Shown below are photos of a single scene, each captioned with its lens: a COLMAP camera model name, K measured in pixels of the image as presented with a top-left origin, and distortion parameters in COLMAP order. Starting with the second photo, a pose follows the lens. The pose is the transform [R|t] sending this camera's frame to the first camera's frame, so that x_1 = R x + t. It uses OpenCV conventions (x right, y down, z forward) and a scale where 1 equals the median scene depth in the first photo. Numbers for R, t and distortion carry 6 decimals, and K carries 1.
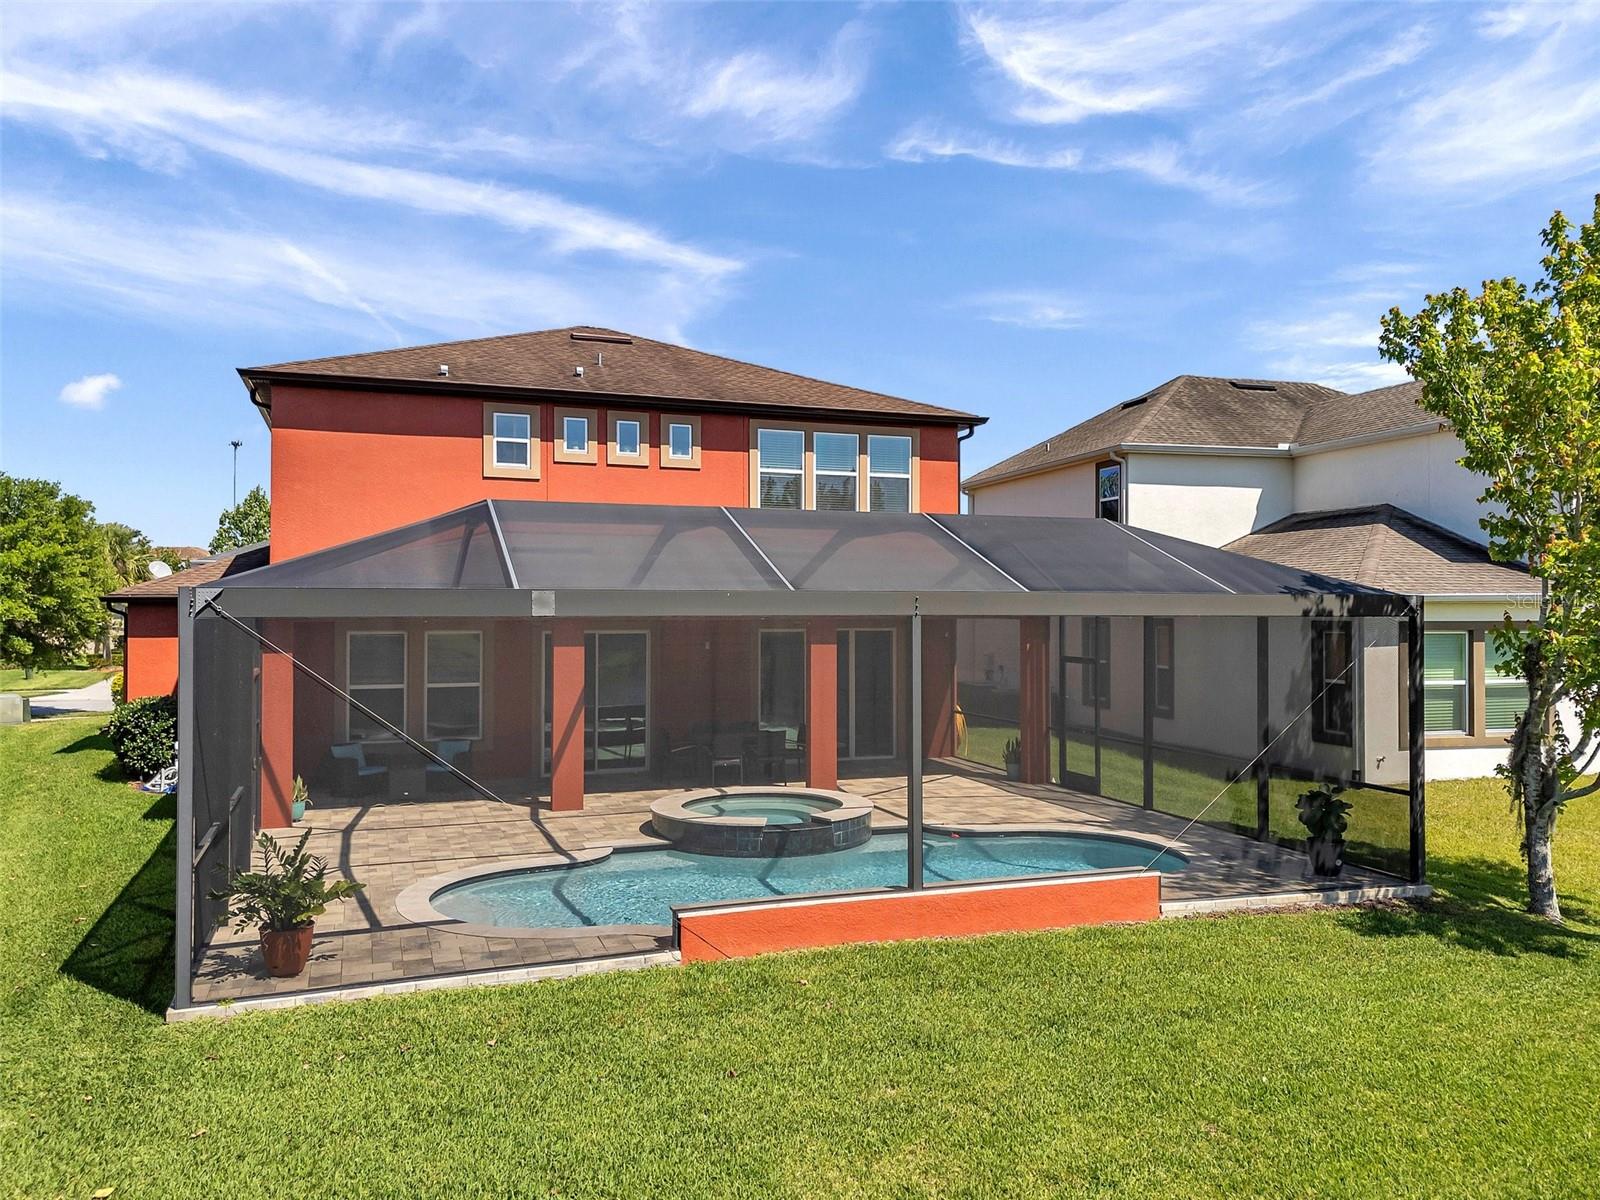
lens RADIAL K [[1193.7, 0, 800.0], [0, 1193.7, 600.0], [0, 0, 1]] dist [0.074862, -0.069468]
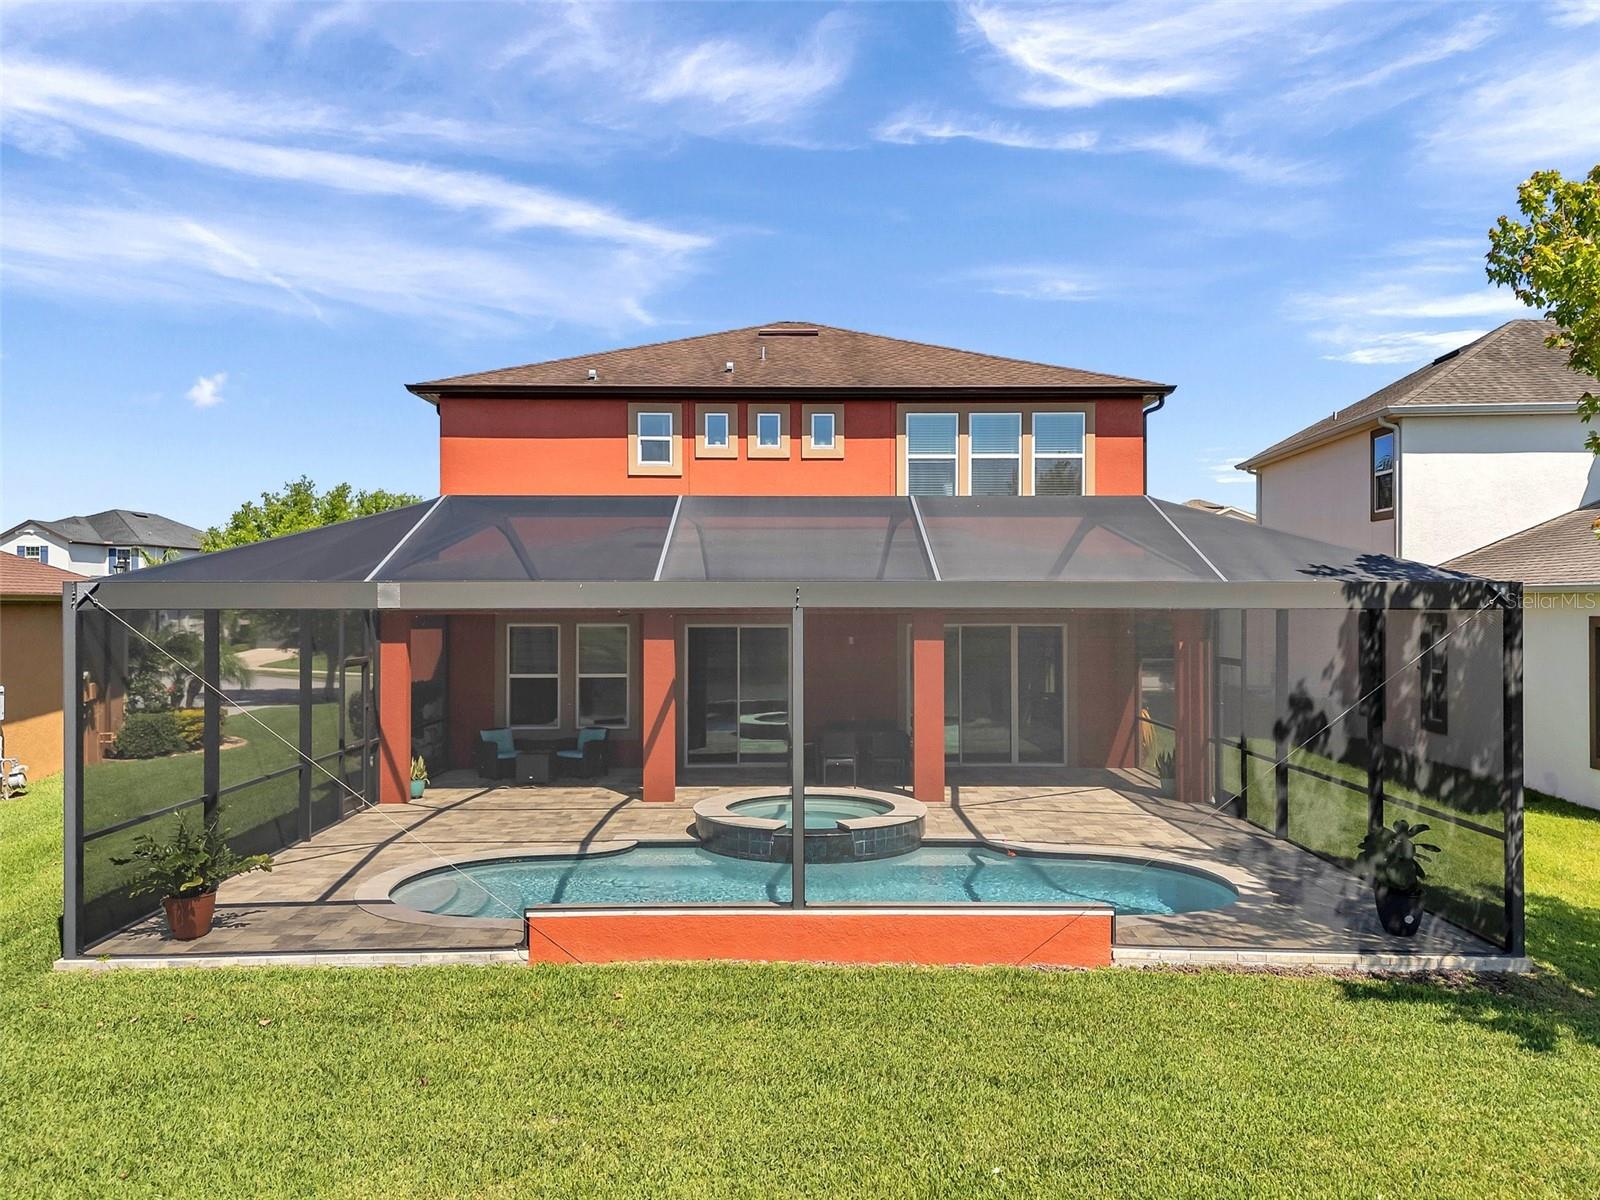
lens RADIAL K [[1193.7, 0, 800.0], [0, 1193.7, 600.0], [0, 0, 1]] dist [0.074862, -0.069468]
pose [[0.940727, -0.003264, -0.339150, 0.251258], [0.004710, 0.999983, 0.003441, 0.002402], [0.339133, -0.004835, 0.940726, 0.087750]]
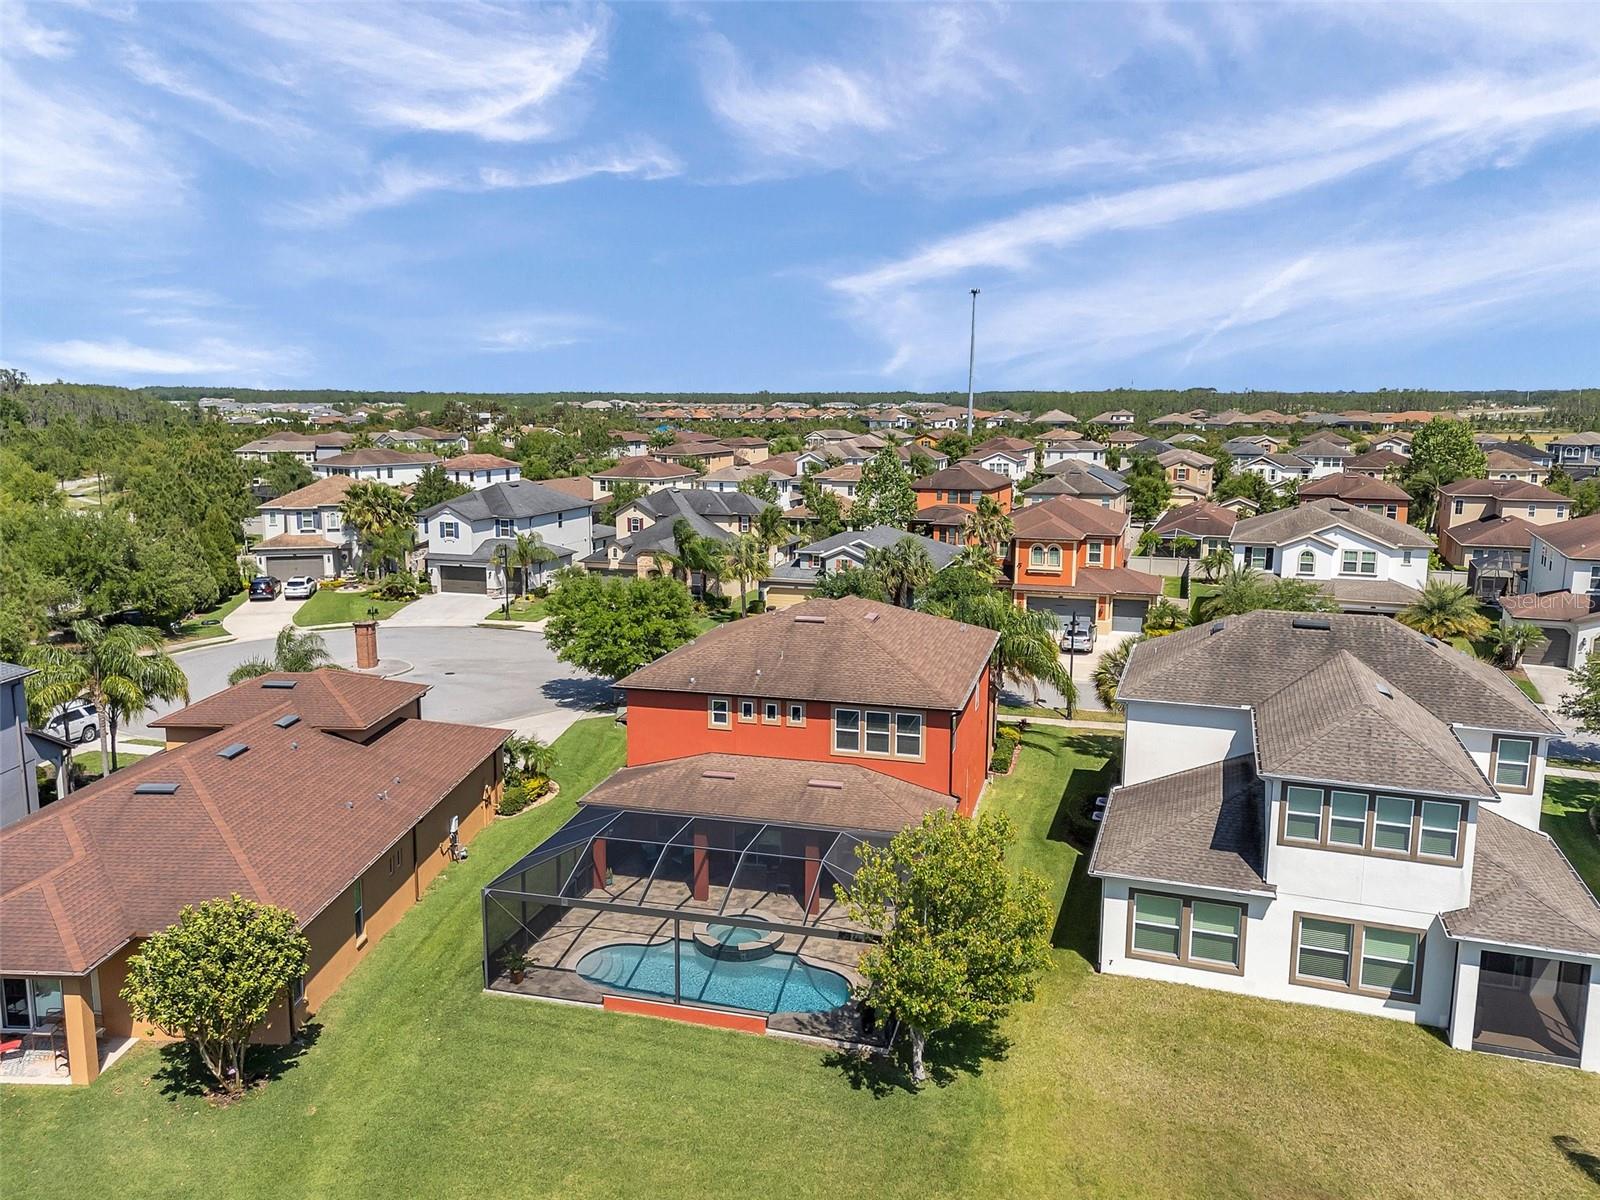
lens RADIAL K [[1205.3, 0, 800.0], [0, 1205.3, 600.0], [0, 0, 1]] dist [0.090557, -0.106374]
pose [[0.811221, 0.101365, -0.575887, 1.245520], [0.007284, 0.983032, 0.183289, -0.819503], [0.584694, -0.152883, 0.796718, -0.691392]]
